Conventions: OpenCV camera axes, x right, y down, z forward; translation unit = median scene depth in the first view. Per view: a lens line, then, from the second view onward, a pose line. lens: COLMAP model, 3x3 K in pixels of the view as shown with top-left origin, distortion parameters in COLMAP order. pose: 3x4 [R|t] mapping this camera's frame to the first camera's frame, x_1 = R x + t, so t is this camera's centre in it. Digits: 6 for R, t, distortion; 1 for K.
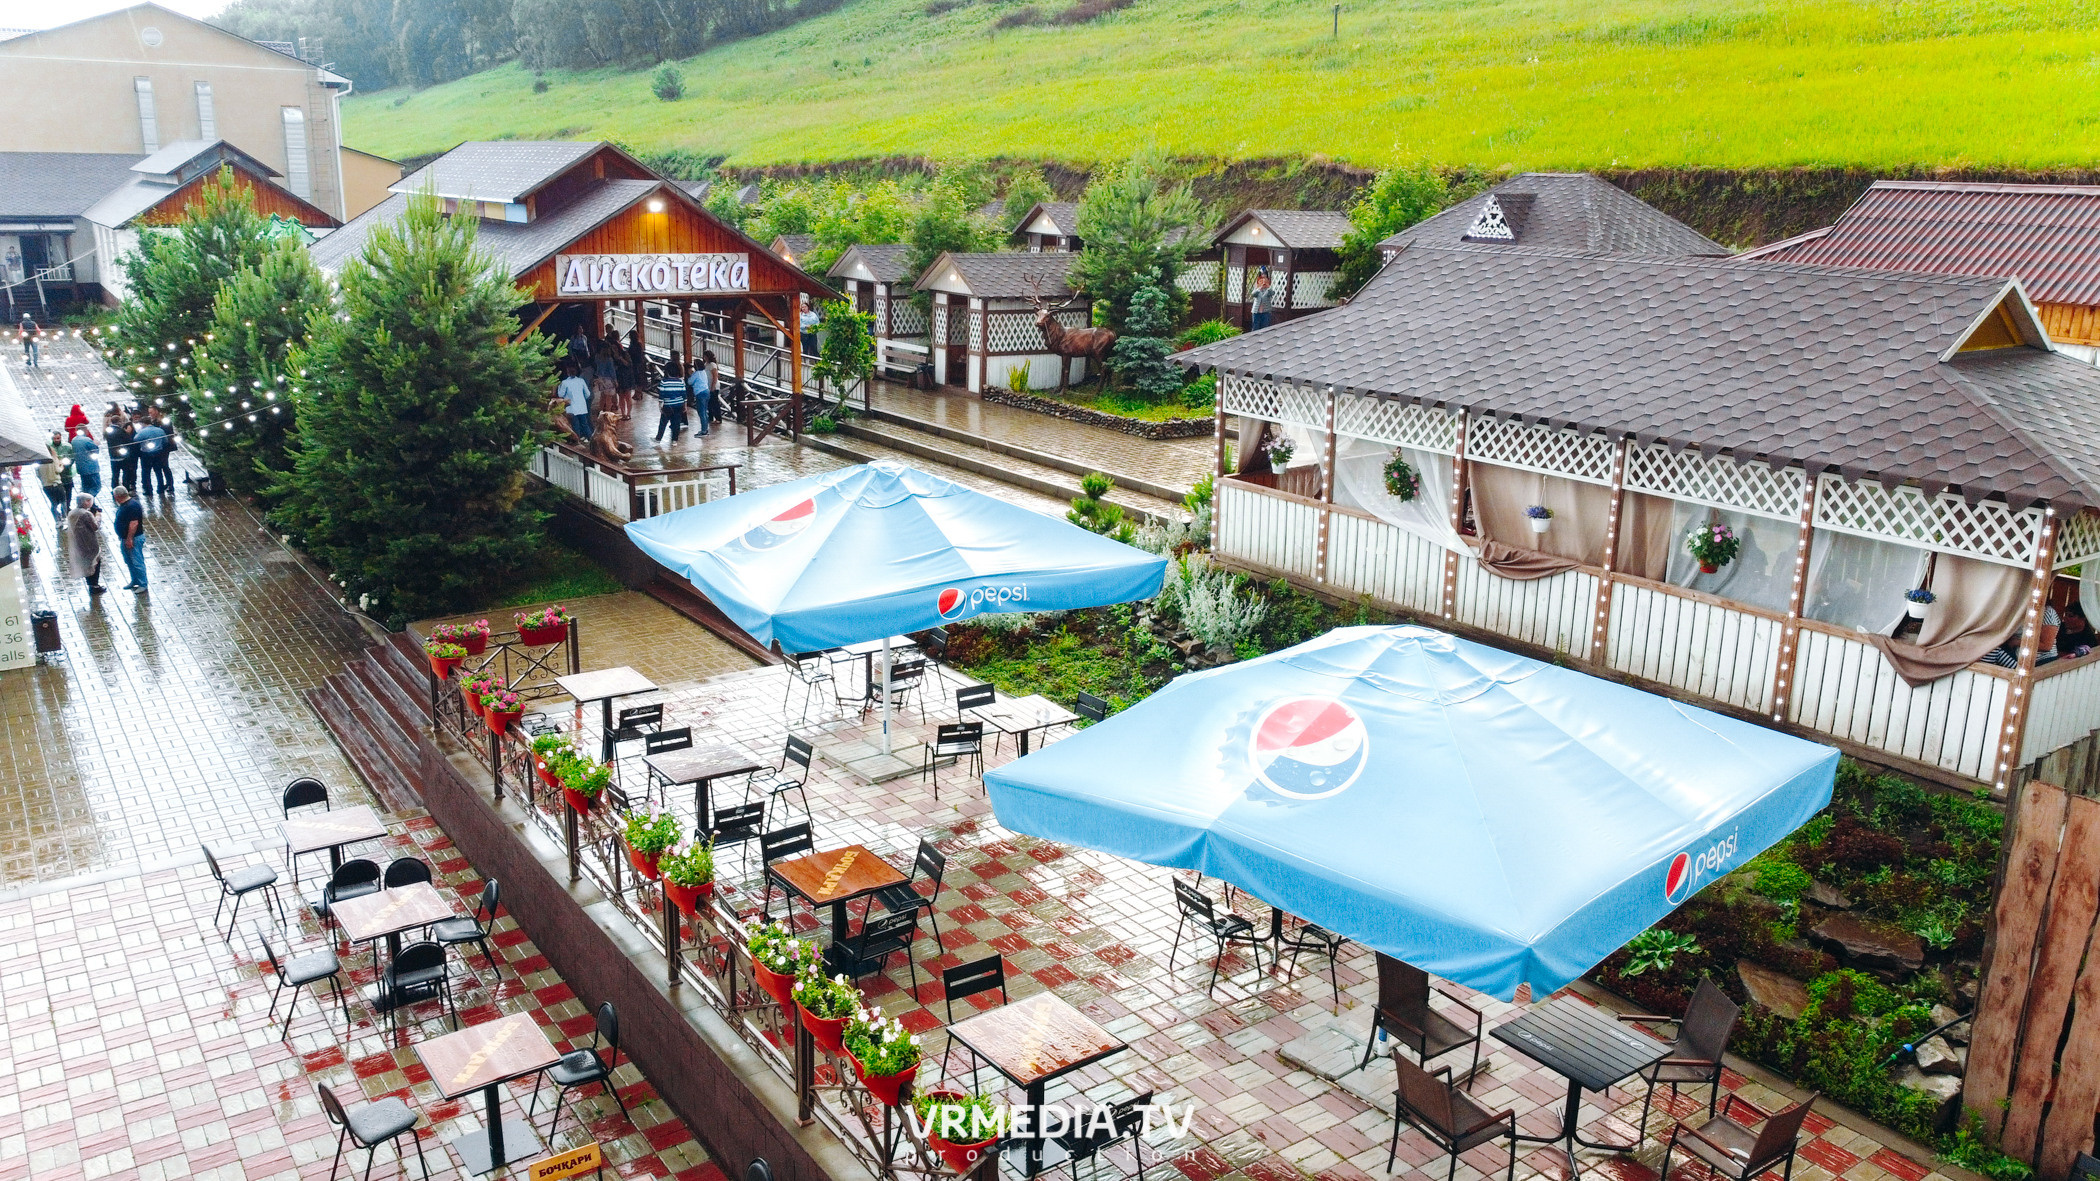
lens RADIAL K [[1583.4, 0, 1046.3], [0, 1583.4, 619.1], [0, 0, 1]] dist [0.001553, 0.004158]
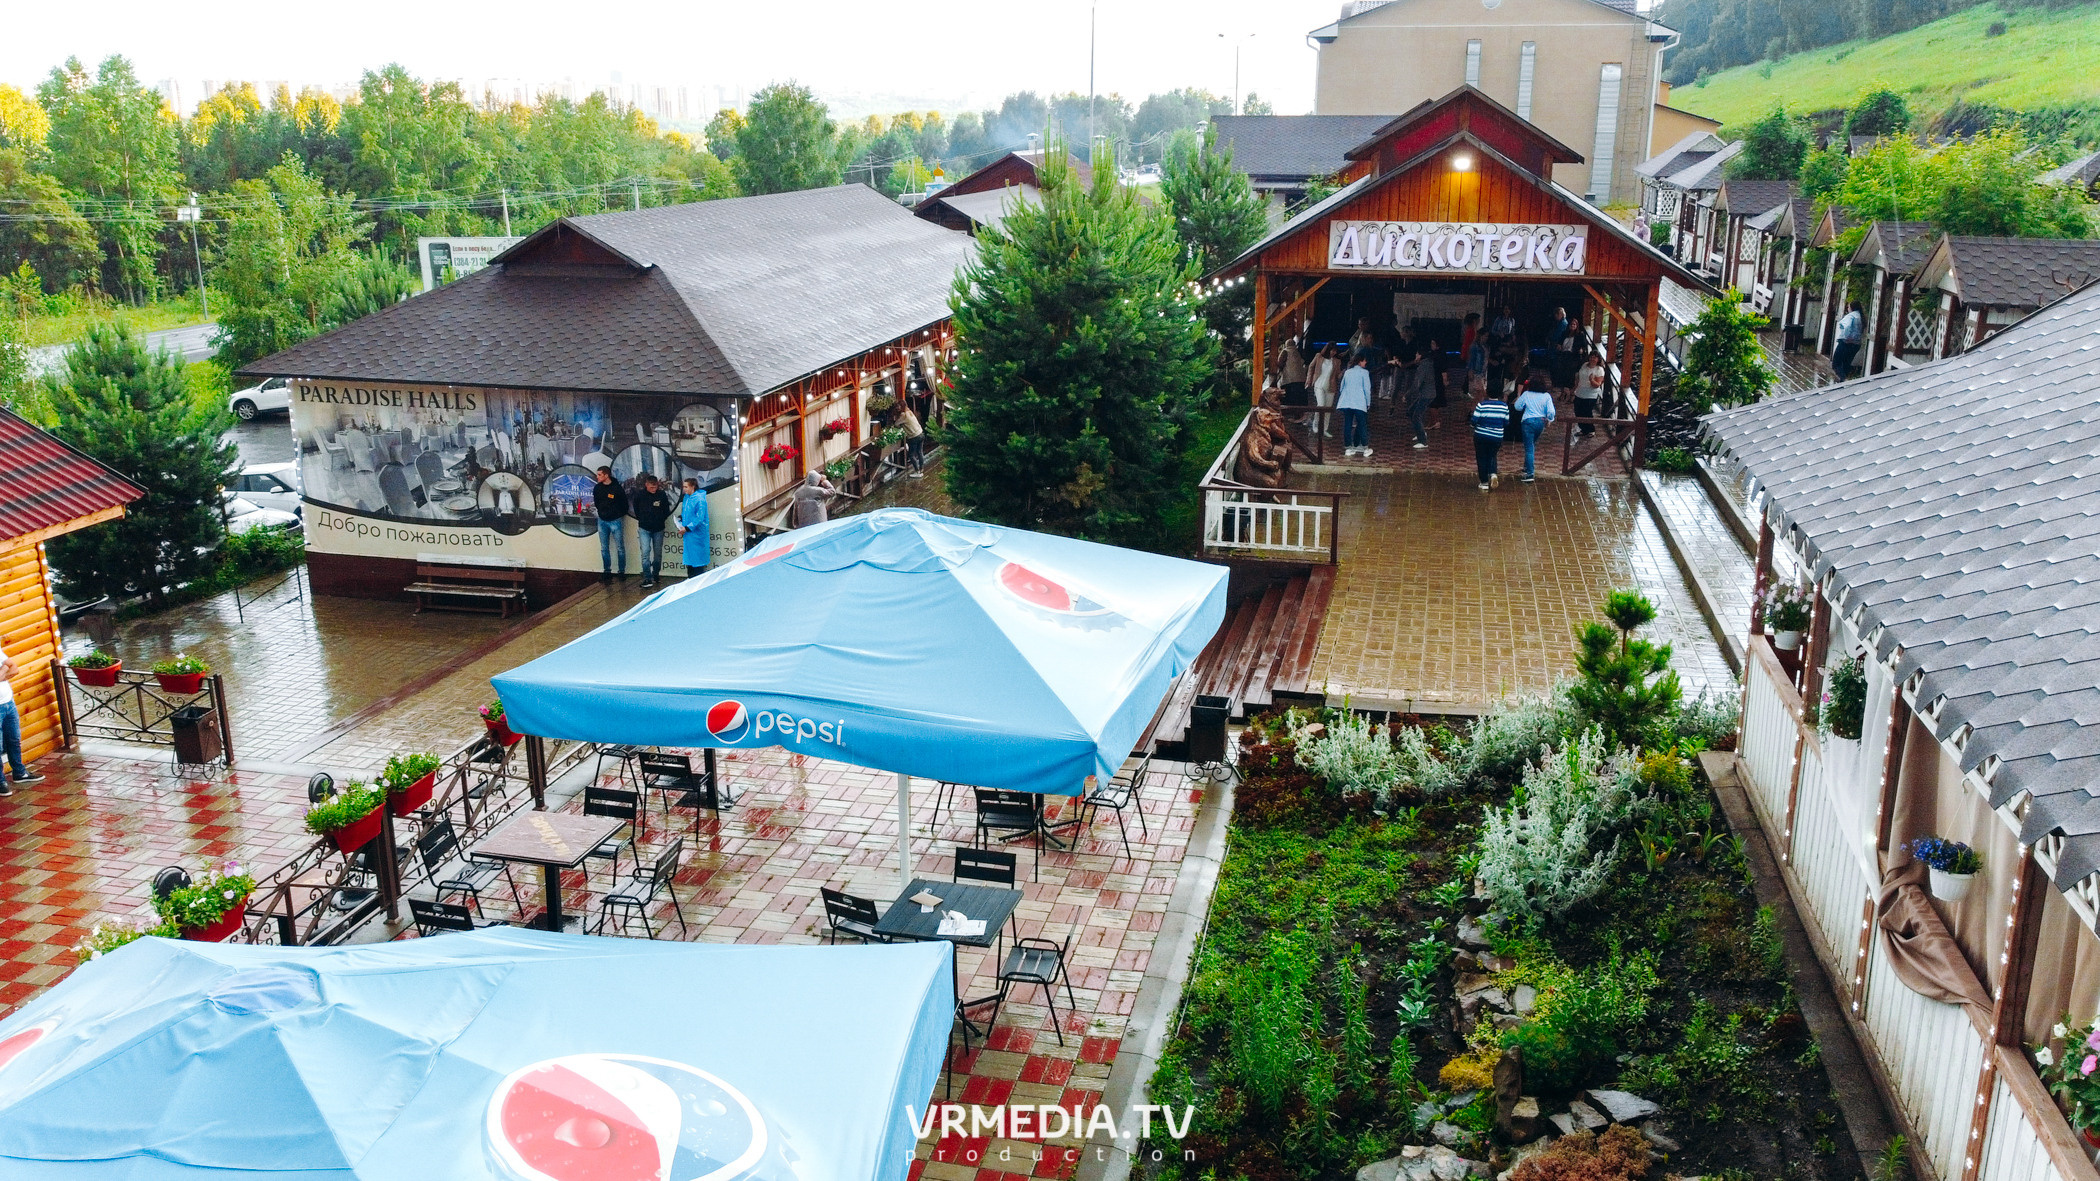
lens RADIAL K [[1695.2, 0, 1050.0], [0, 1695.2, 590.5], [0, 0, 1]] dist [-0.003635, 0.001016]
pose [[0.673215, 0.184699, -0.716008, 0.239727], [-0.193188, 0.978604, 0.070796, -0.062889], [0.713765, 0.090663, 0.694493, 0.248505]]
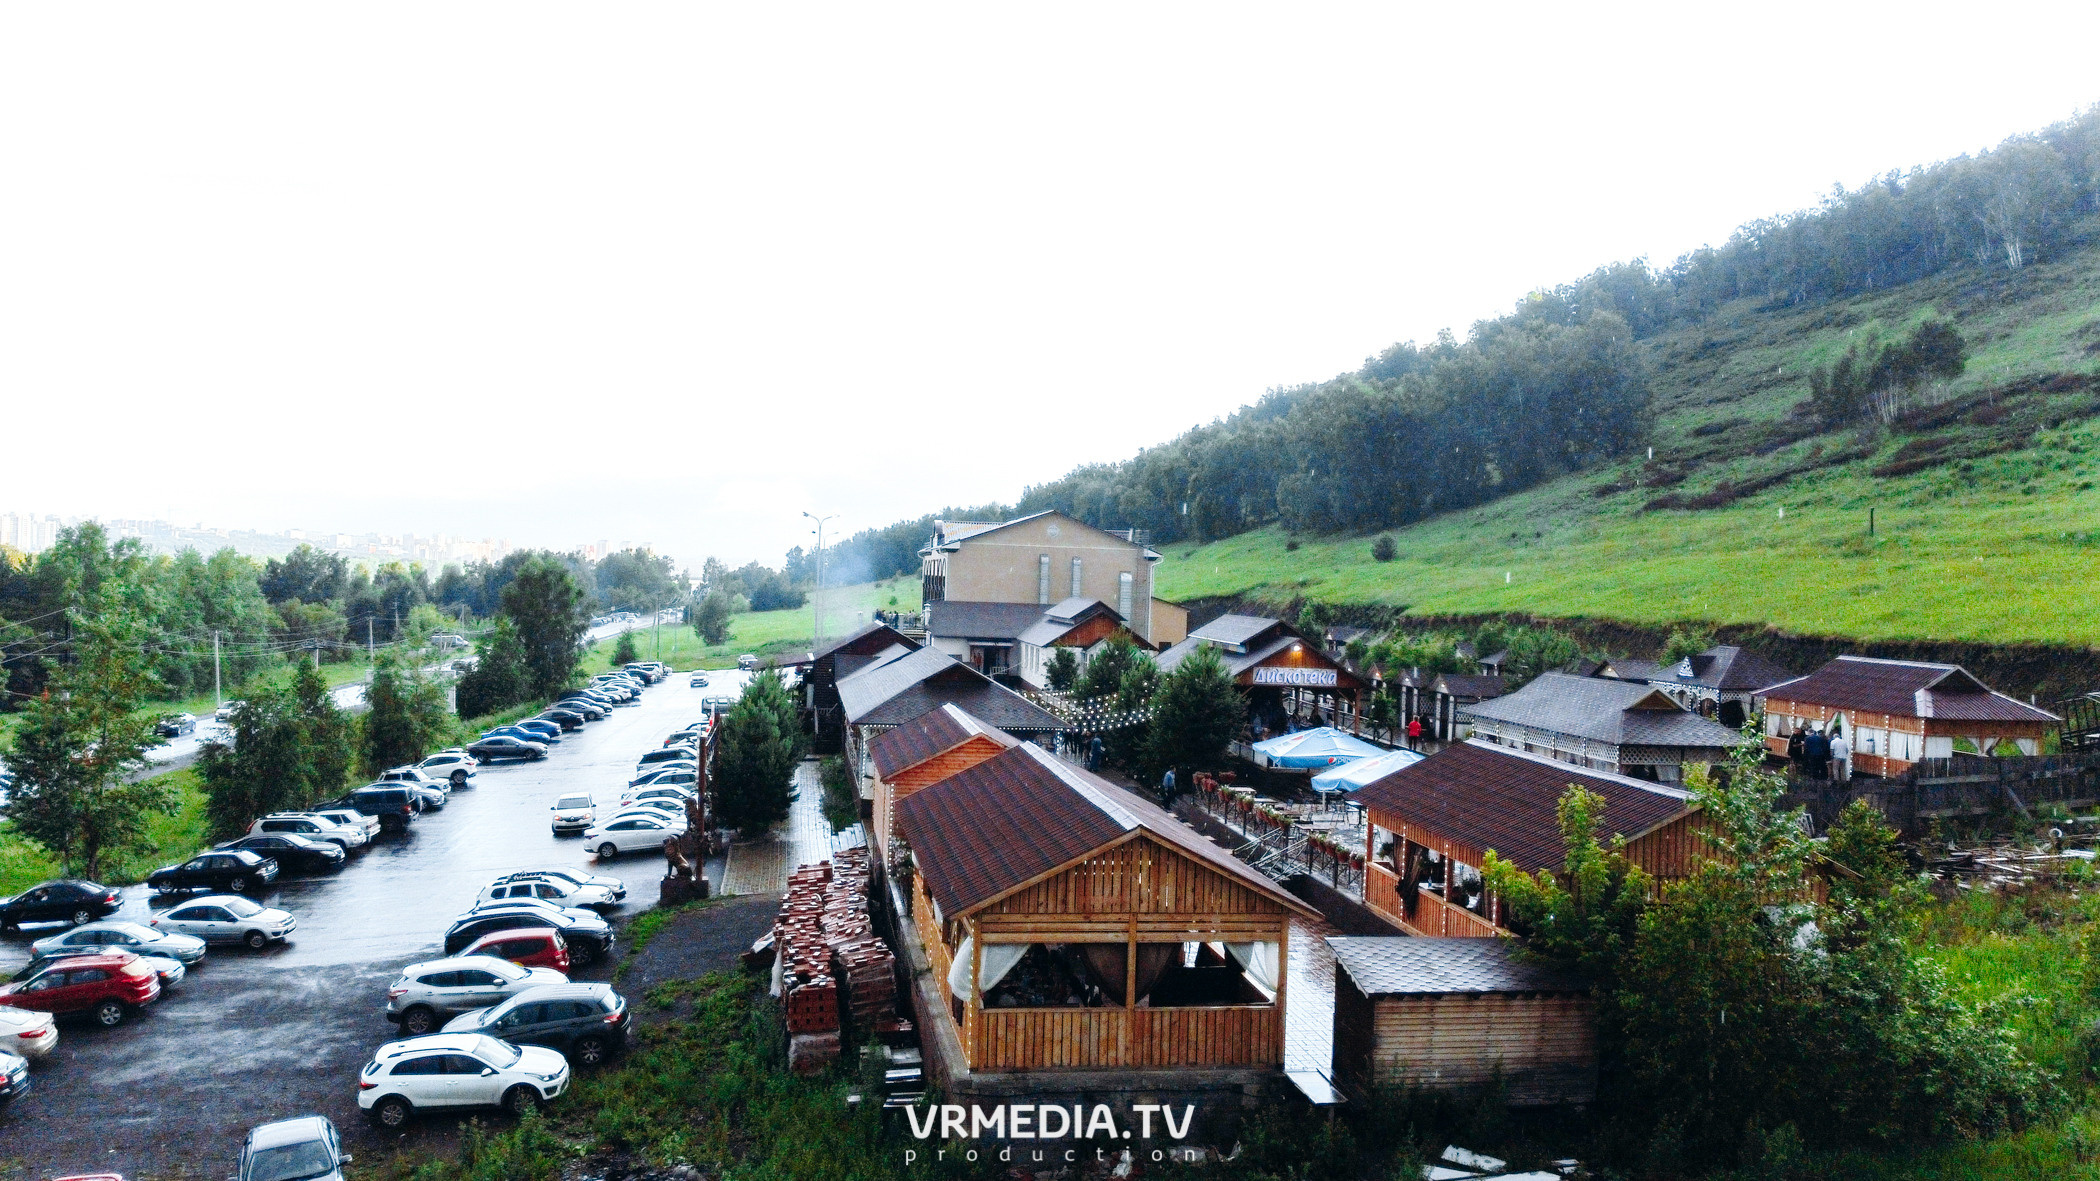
lens RADIAL K [[1583.4, 0, 1046.3], [0, 1583.4, 619.1], [0, 0, 1]] dist [0.001553, 0.004158]
pose [[0.897530, 0.023904, -0.440304, 0.402936], [-0.138224, 0.963455, -0.229453, 0.256228], [0.418728, 0.266801, 0.868034, -1.072671]]
